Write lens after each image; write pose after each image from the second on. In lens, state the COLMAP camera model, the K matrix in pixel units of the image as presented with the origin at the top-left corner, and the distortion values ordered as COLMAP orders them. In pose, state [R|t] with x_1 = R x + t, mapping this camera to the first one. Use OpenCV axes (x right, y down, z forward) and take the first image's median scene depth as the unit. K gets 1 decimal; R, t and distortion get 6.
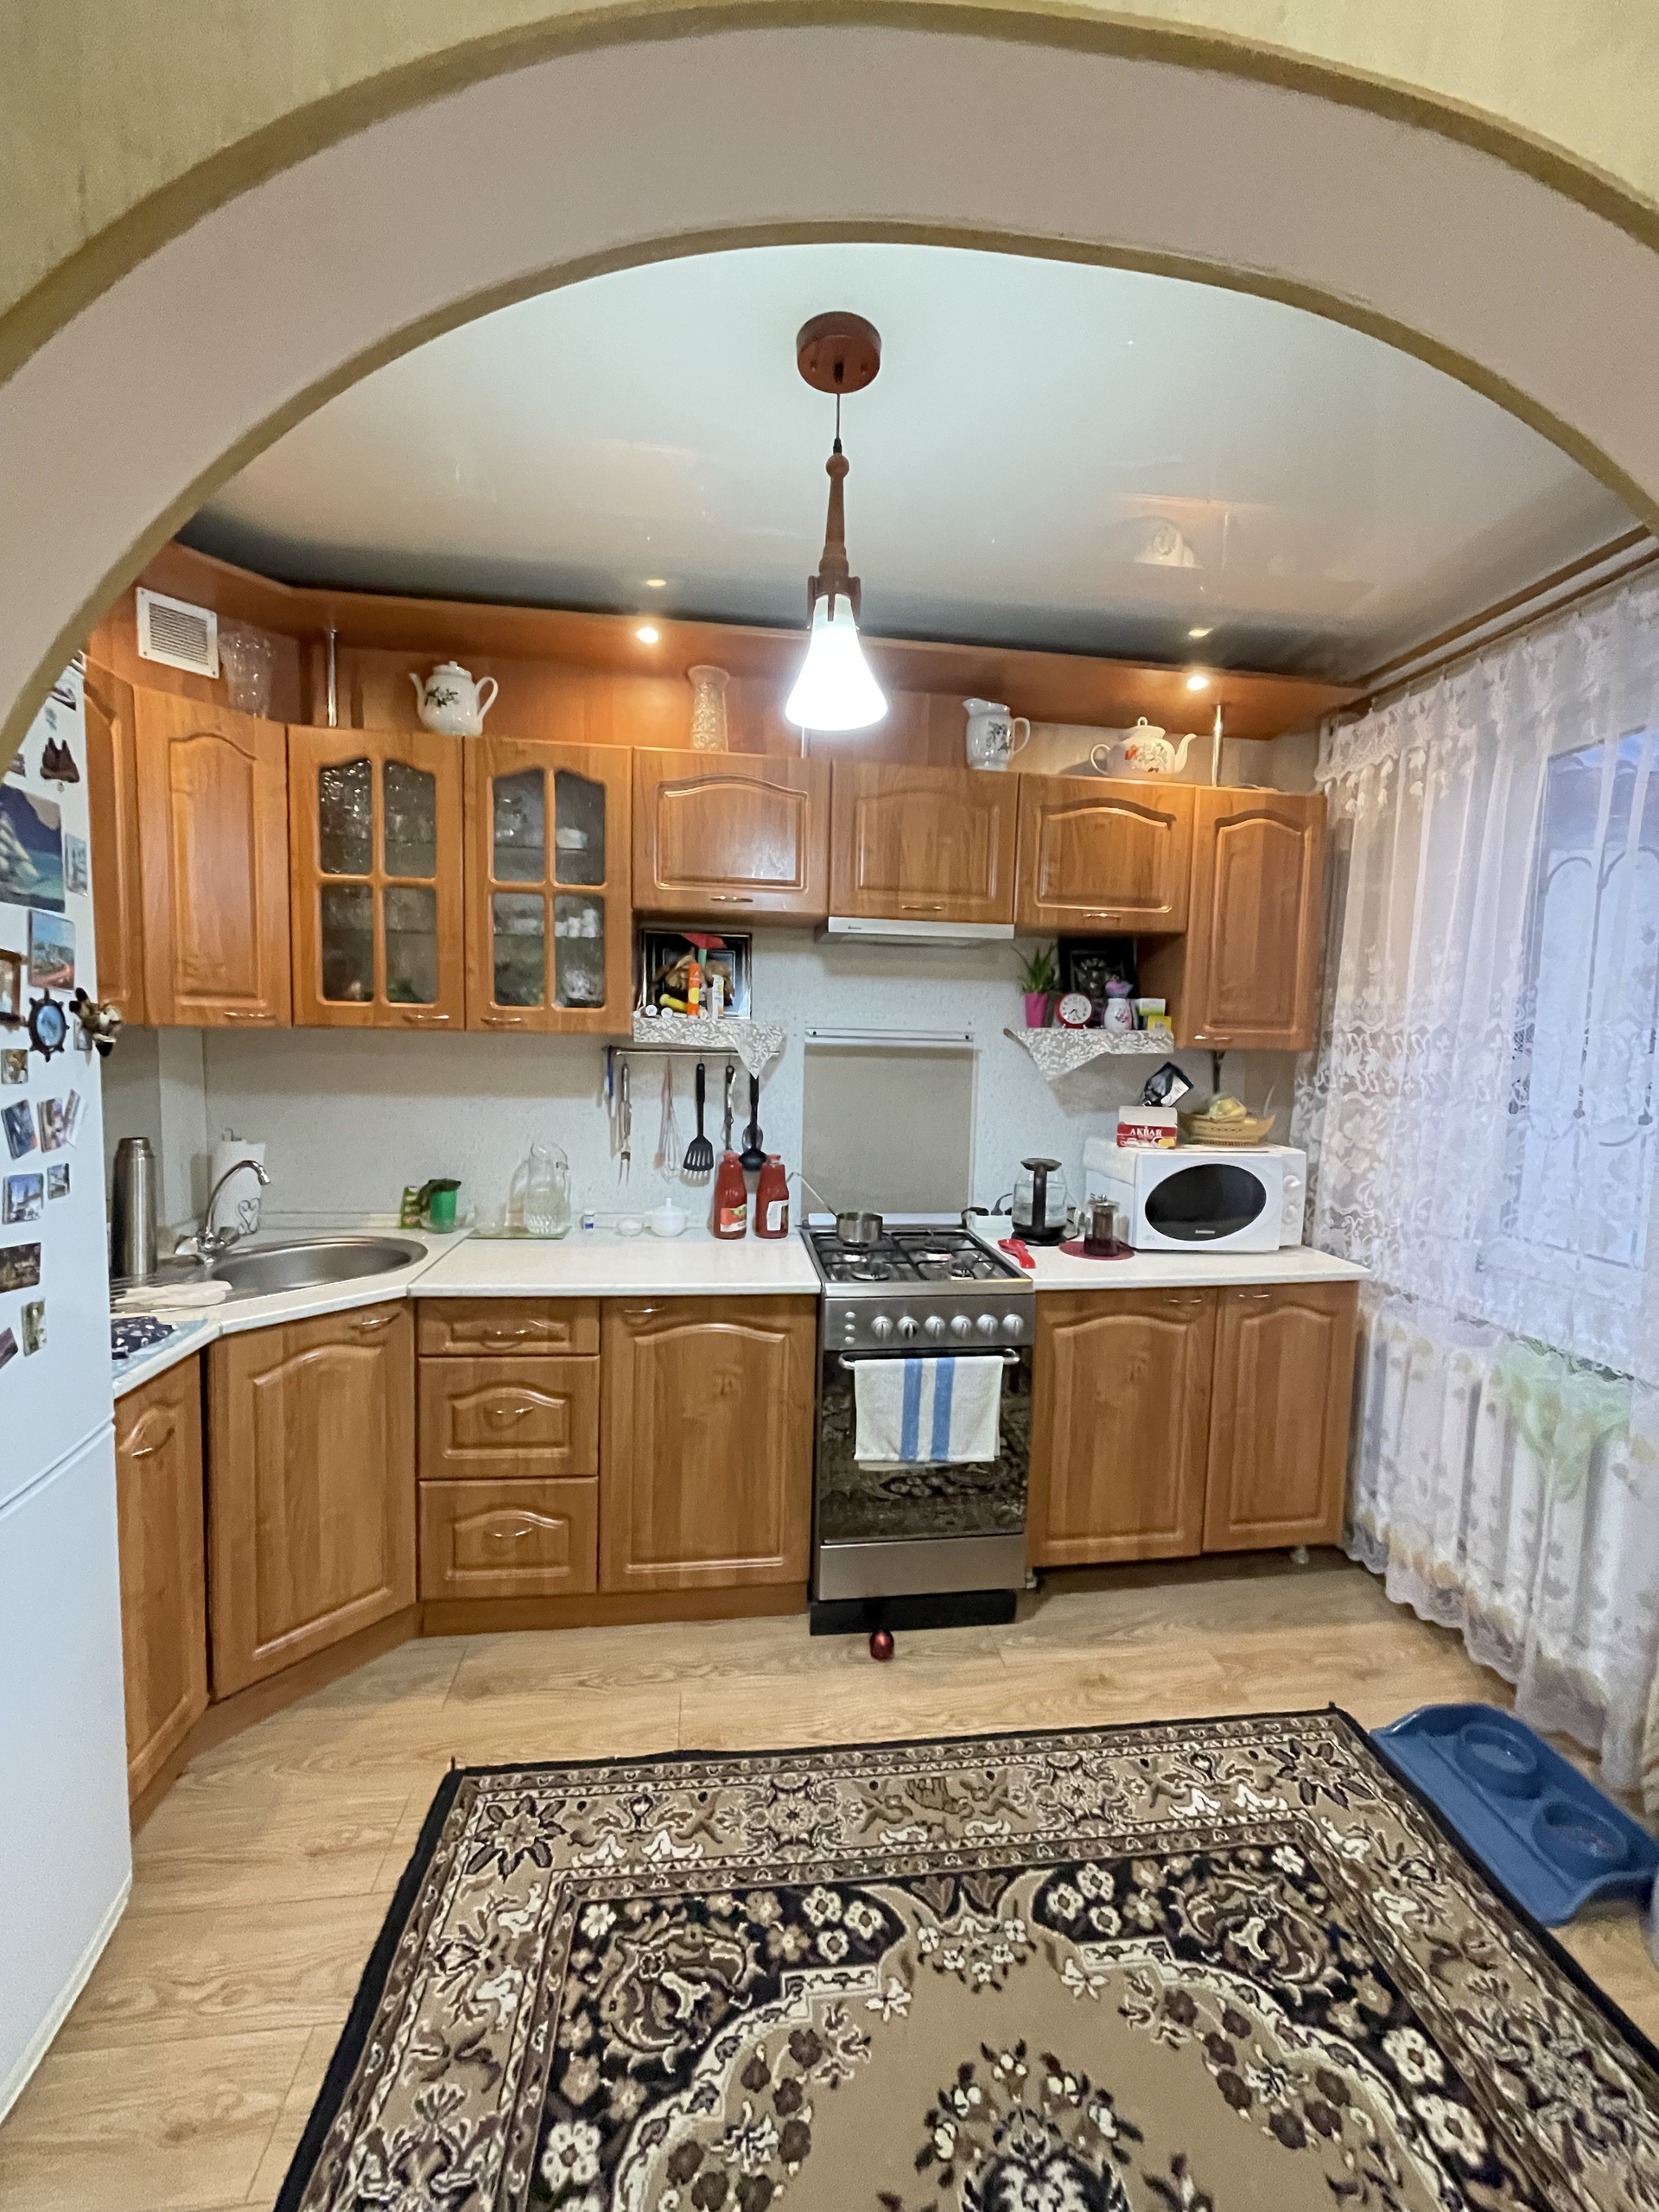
lens RADIAL K [[884.2, 0, 830.3], [0, 884.2, 1100.9], [0, 0, 1]] dist [-0.000910, -0.000876]
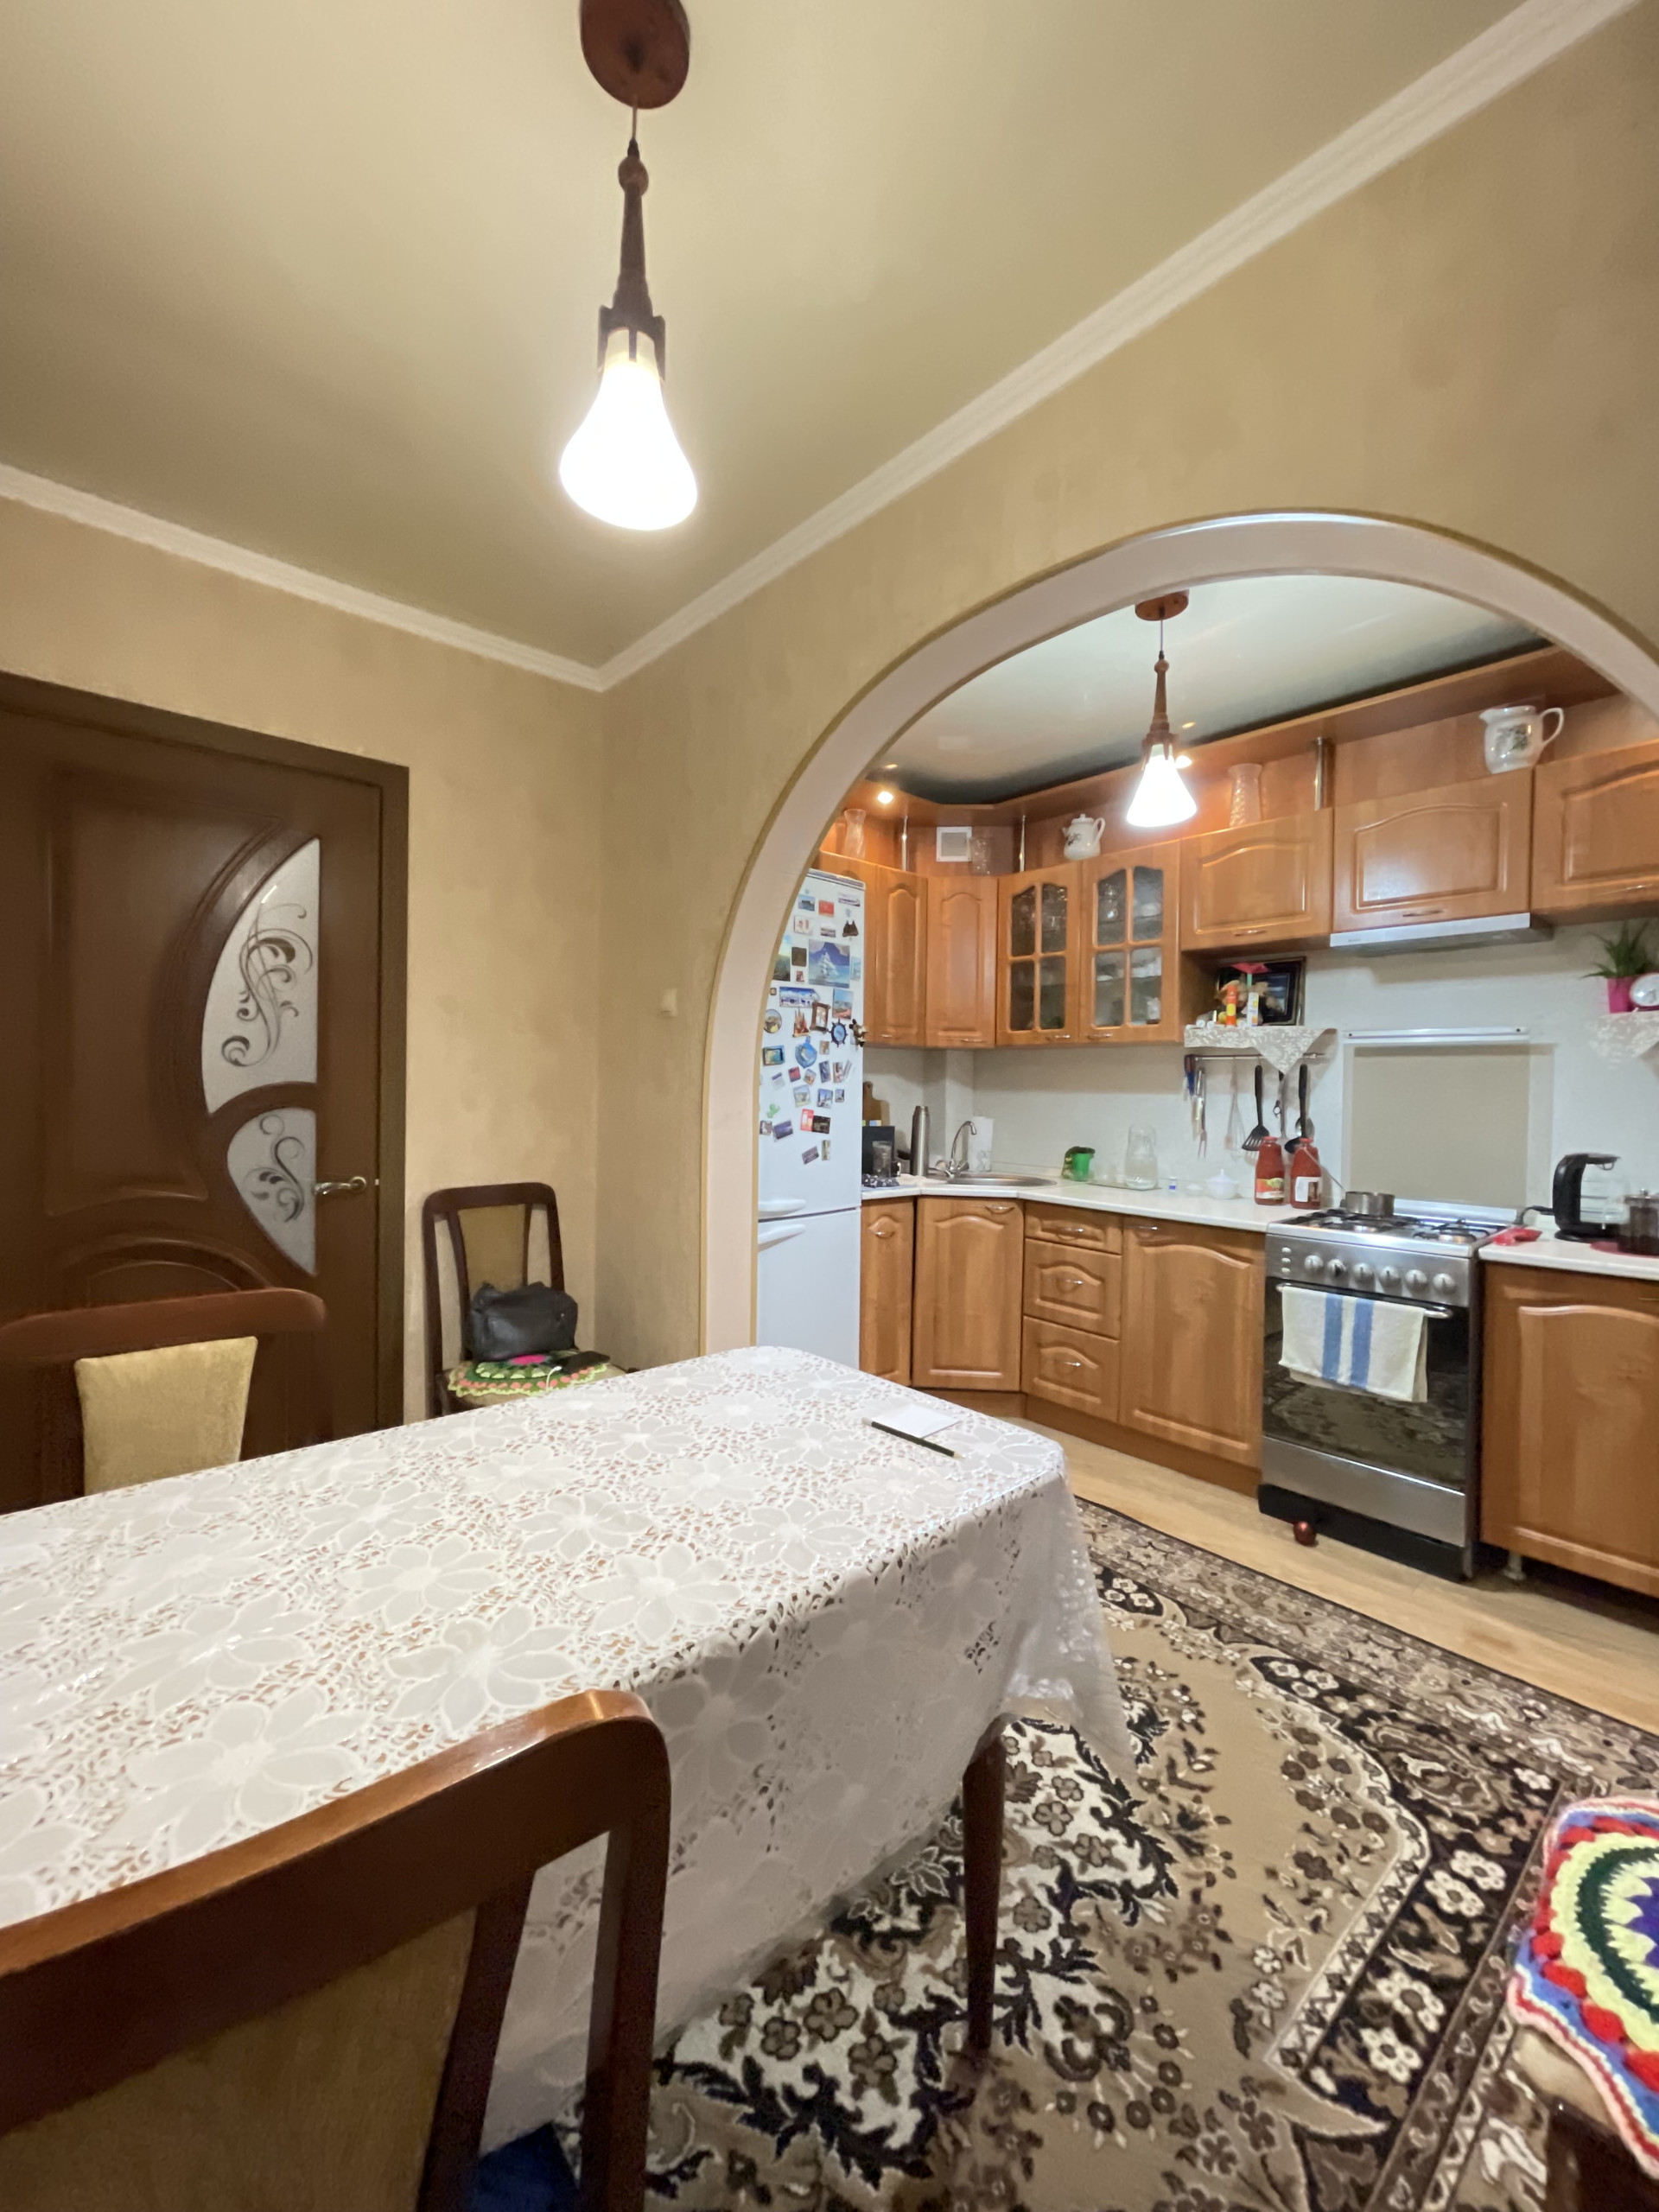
lens RADIAL K [[884.2, 0, 841.1], [0, 884.2, 1100.2], [0, 0, 1]] dist [-0.000910, -0.000876]
pose [[0.562519, -0.004475, -0.826772, 0.699586], [-0.063408, 0.996807, -0.048537, 0.132096], [0.824349, 0.079727, 0.560439, -0.230808]]
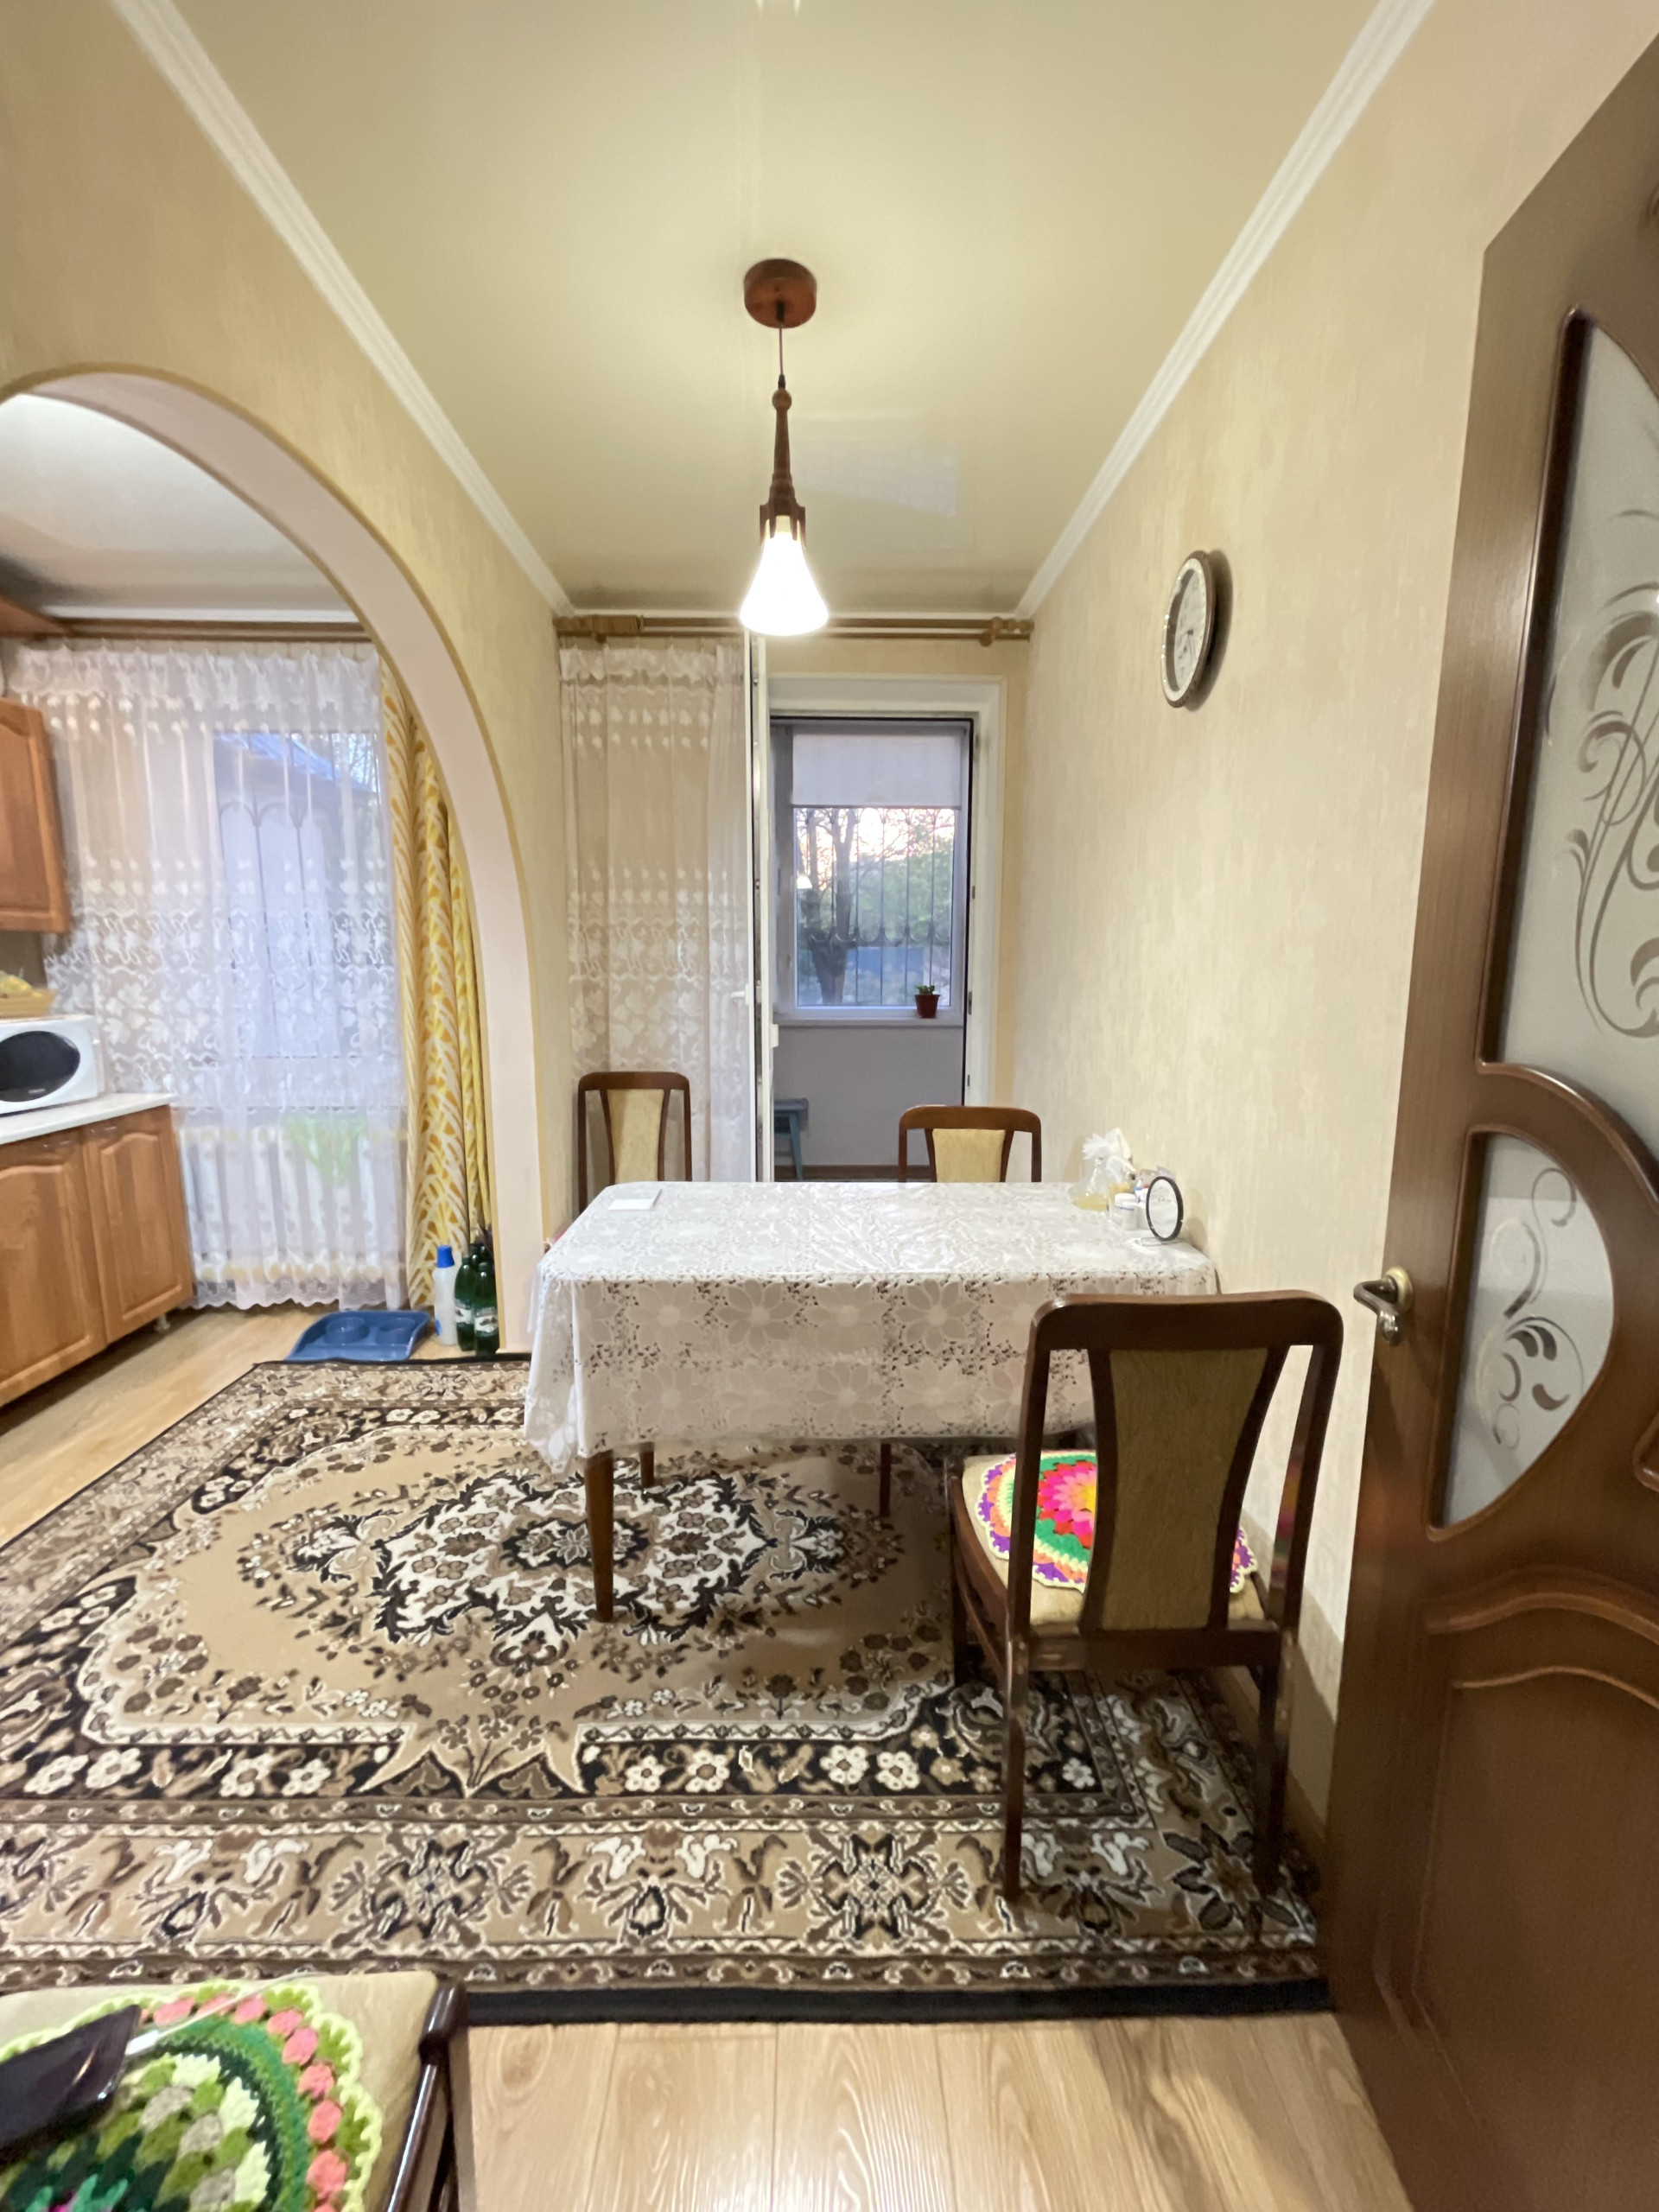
lens RADIAL K [[884.2, 0, 841.4], [0, 884.2, 1104.7], [0, 0, 1]] dist [-0.000910, -0.000876]
pose [[0.097297, -0.178578, 0.979103, -0.699325], [0.075184, 0.982279, 0.171686, 0.056497], [-0.992412, 0.056909, 0.108999, -0.182609]]
